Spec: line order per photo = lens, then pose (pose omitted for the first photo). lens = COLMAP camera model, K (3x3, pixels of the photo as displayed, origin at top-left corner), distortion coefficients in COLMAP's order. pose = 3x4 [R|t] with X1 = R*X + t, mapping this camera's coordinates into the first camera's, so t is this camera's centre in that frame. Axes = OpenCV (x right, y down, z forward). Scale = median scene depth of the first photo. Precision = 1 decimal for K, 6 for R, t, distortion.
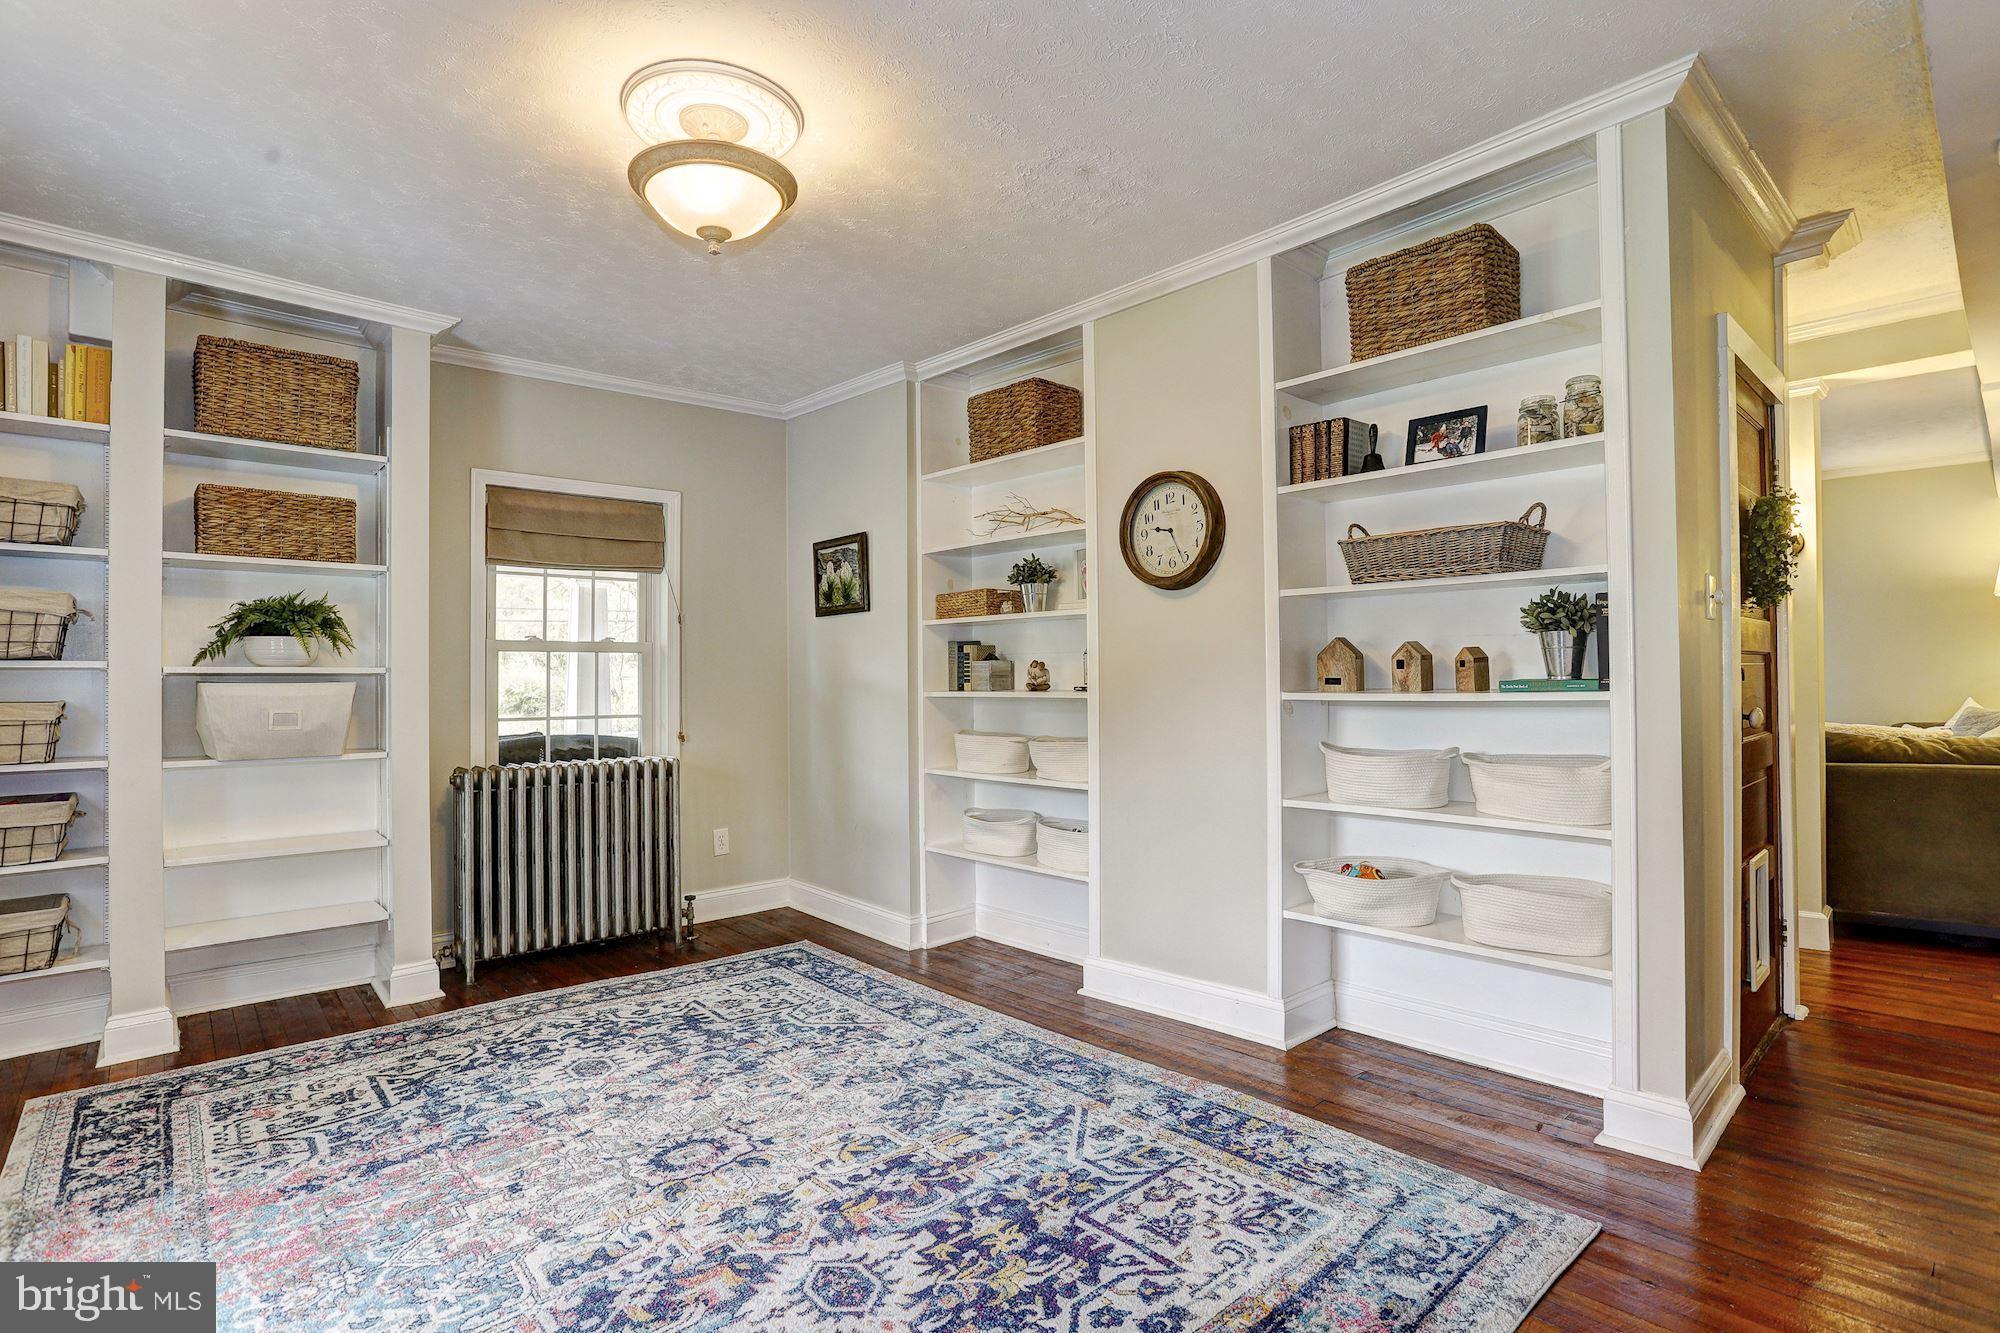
lens RADIAL K [[976.2, 0, 1001.6], [0, 976.2, 656.7], [0, 0, 1]] dist [-0.057829, 0.018617]
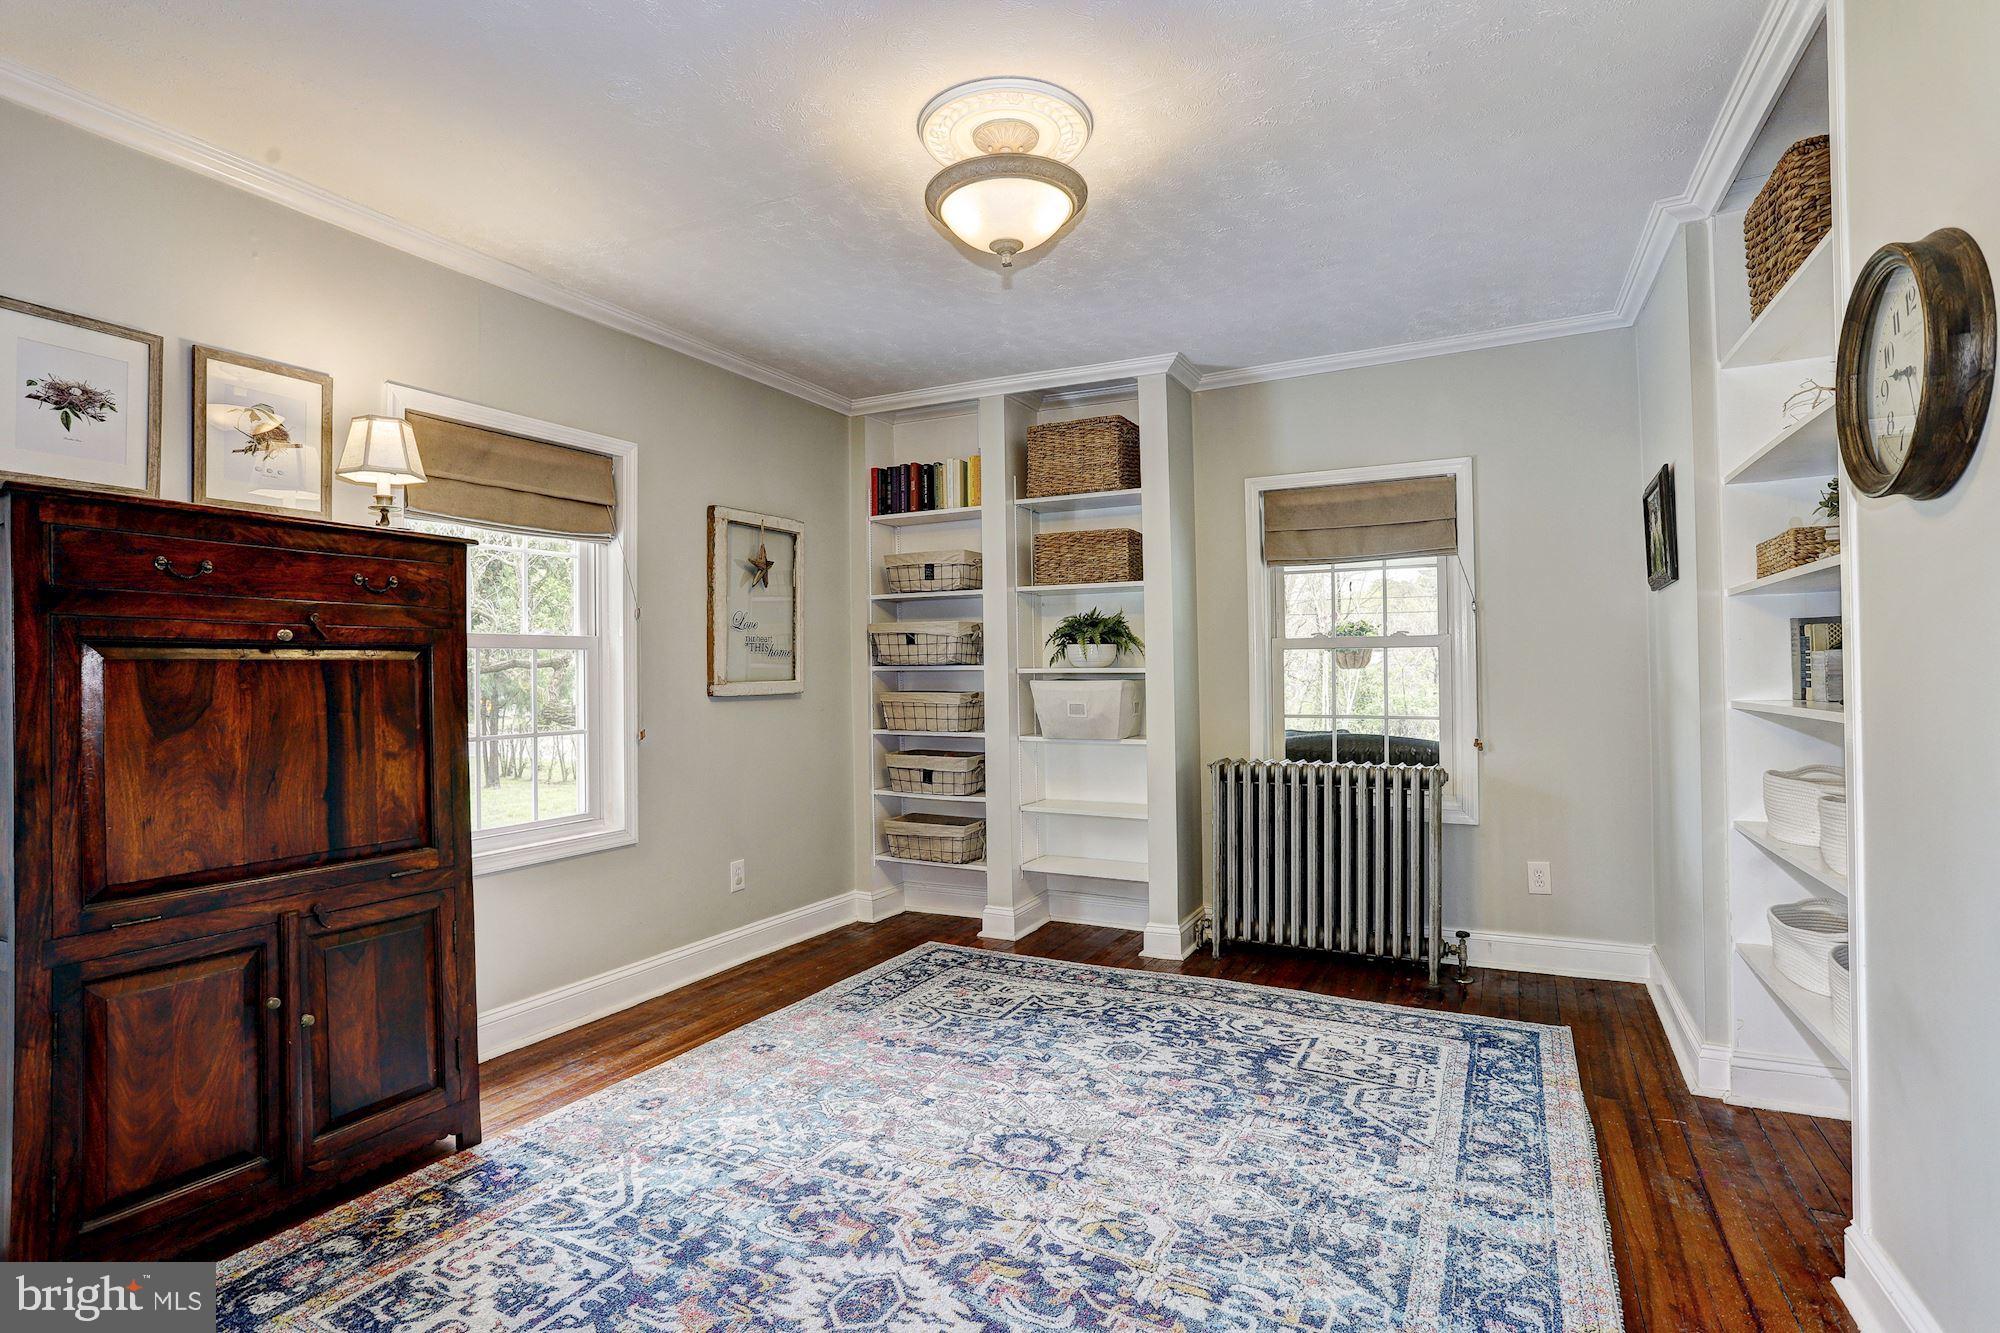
lens RADIAL K [[976.2, 0, 981.5], [0, 976.2, 661.1], [0, 0, 1]] dist [-0.057829, 0.018617]
pose [[0.328659, -0.009619, -0.944400, 0.456123], [0.025219, 0.999681, -0.001406, 0.000073], [0.944112, -0.023355, 0.328797, 0.450550]]
